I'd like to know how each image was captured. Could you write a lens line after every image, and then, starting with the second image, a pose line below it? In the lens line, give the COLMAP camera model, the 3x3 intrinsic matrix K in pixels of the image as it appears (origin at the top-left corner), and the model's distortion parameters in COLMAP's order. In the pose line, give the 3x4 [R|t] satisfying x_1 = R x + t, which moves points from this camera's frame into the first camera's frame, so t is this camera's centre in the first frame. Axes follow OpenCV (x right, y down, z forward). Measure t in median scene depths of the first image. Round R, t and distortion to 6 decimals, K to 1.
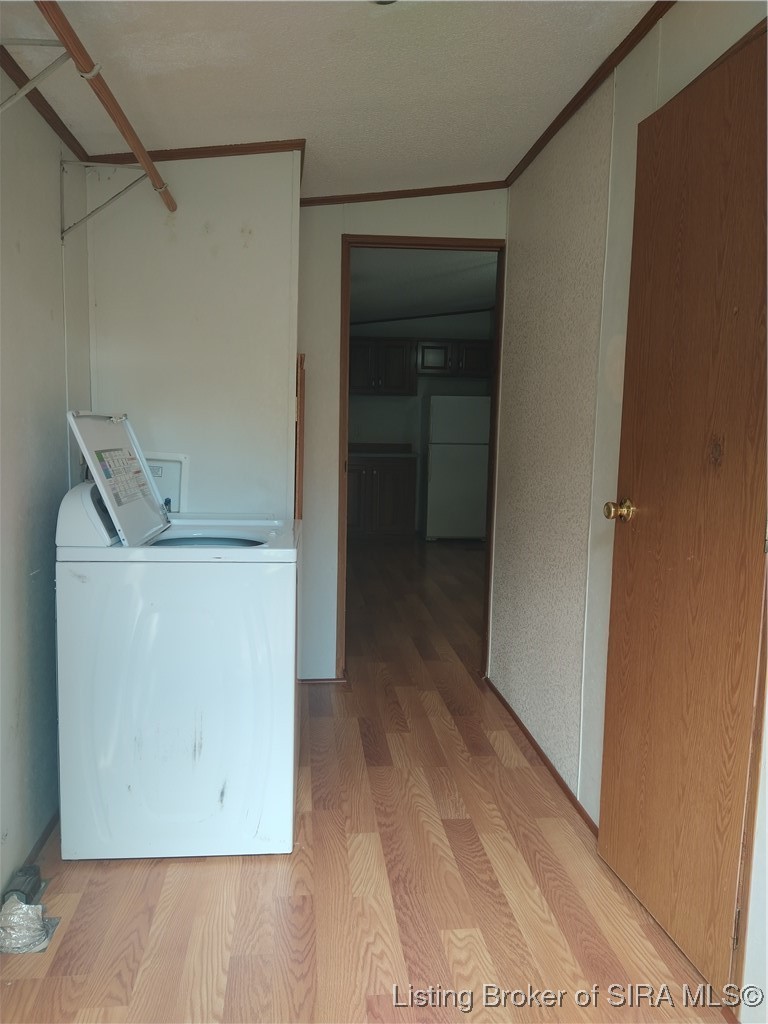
lens RADIAL K [[743.3, 0, 384.0], [0, 743.3, 512.0], [0, 0, 1]] dist [-0.046851, 0.003602]
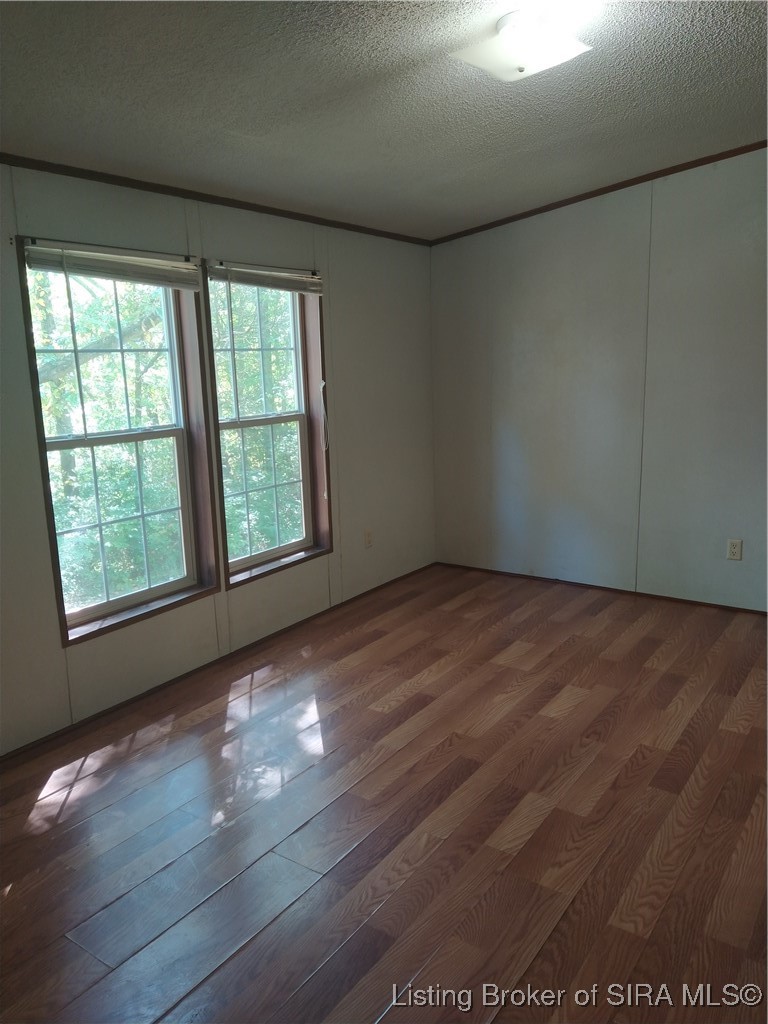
lens RADIAL K [[743.3, 0, 384.0], [0, 743.3, 512.0], [0, 0, 1]] dist [-0.046851, 0.003602]
pose [[-0.742375, -0.138206, 0.655575, -0.237035], [0.097584, 0.945753, 0.309884, -0.328426], [-0.662840, 0.294024, -0.688617, 1.853440]]
